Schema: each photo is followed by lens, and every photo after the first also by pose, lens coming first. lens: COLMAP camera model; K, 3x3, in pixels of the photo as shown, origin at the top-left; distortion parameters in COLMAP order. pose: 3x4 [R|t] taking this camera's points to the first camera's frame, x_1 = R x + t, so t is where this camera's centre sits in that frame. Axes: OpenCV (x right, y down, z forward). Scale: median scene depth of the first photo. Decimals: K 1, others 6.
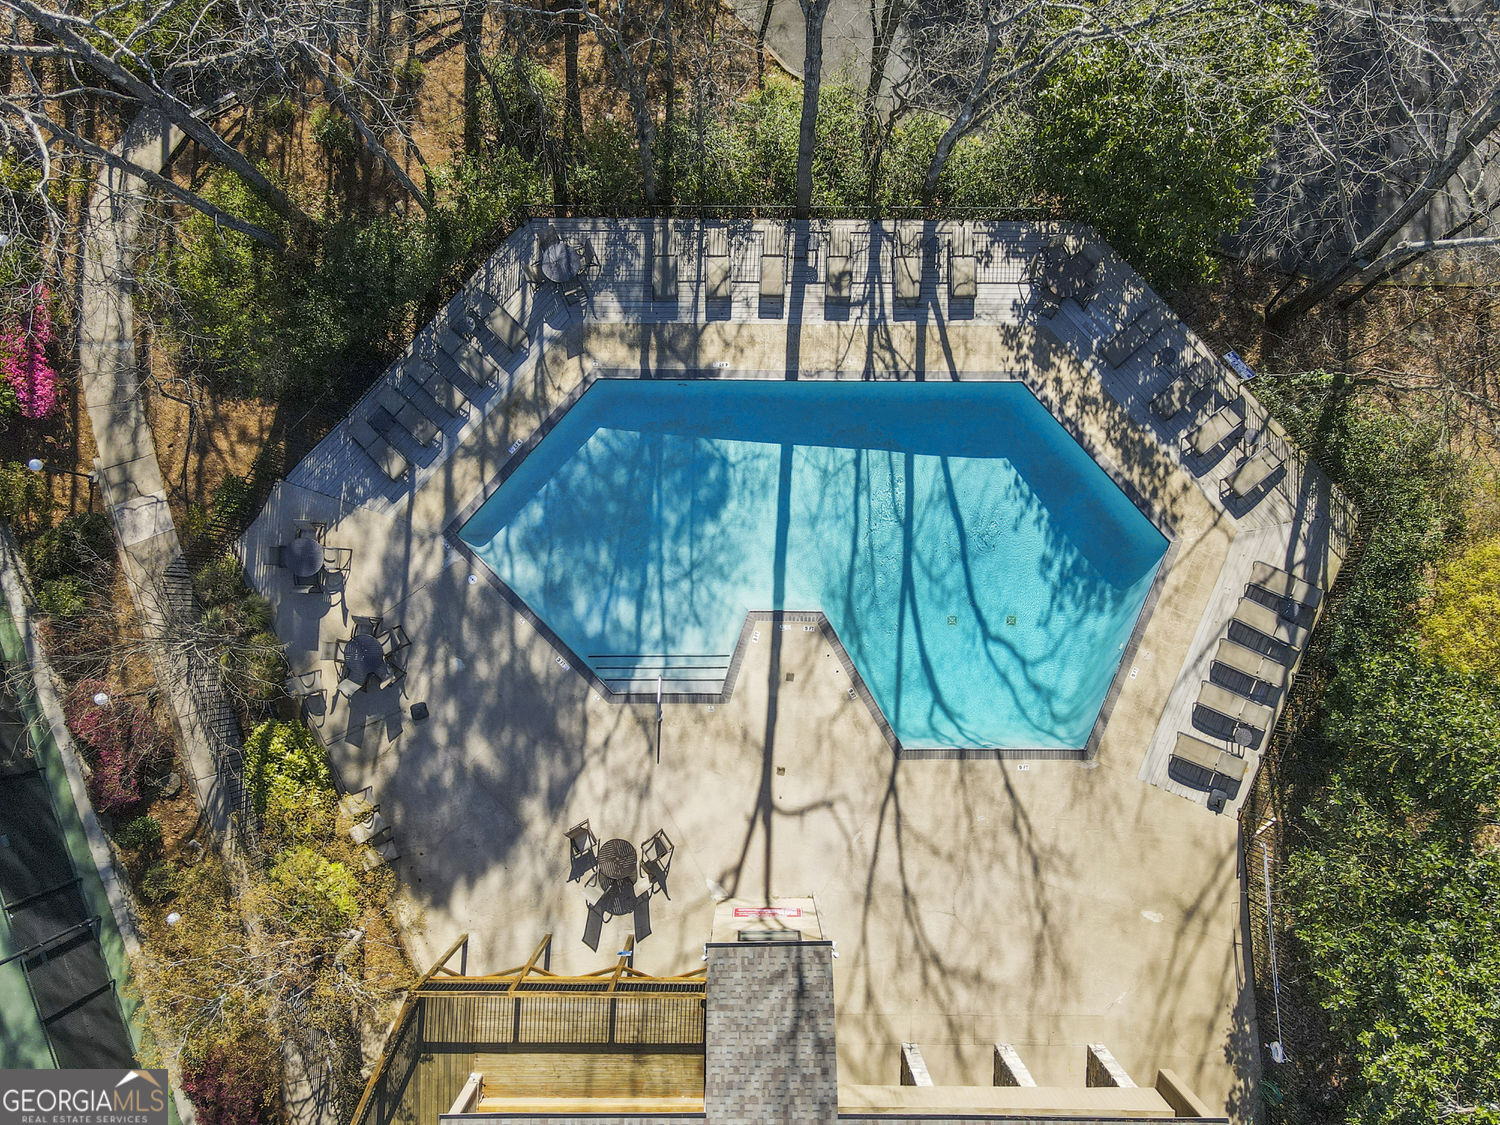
lens RADIAL K [[1071.4, 0, 751.0], [0, 1071.4, 600.4], [0, 0, 1]] dist [0.007666, 0.002136]
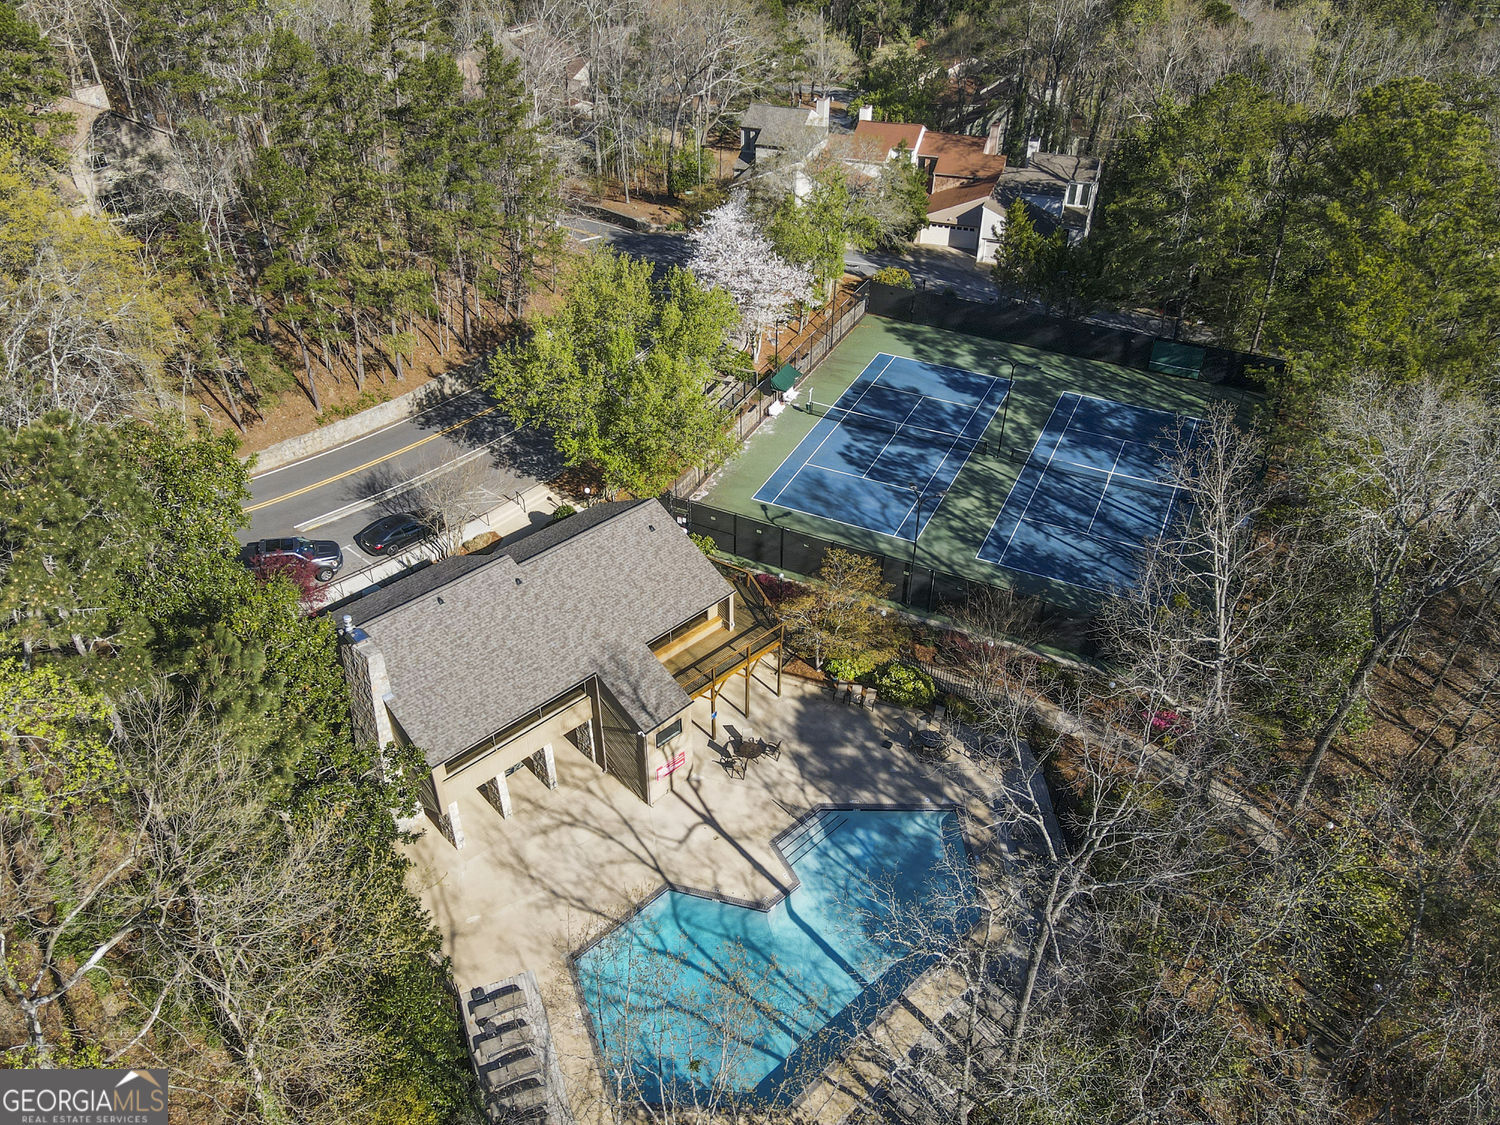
lens RADIAL K [[1060.0, 0, 750.0], [0, 1060.0, 562.5], [0, 0, 1]] dist [-0.007539, 0.001947]
pose [[-0.716721, 0.414767, -0.560606, 0.717478], [-0.697093, -0.403867, 0.592413, -0.658364], [0.019303, 0.815389, 0.578591, -0.270337]]
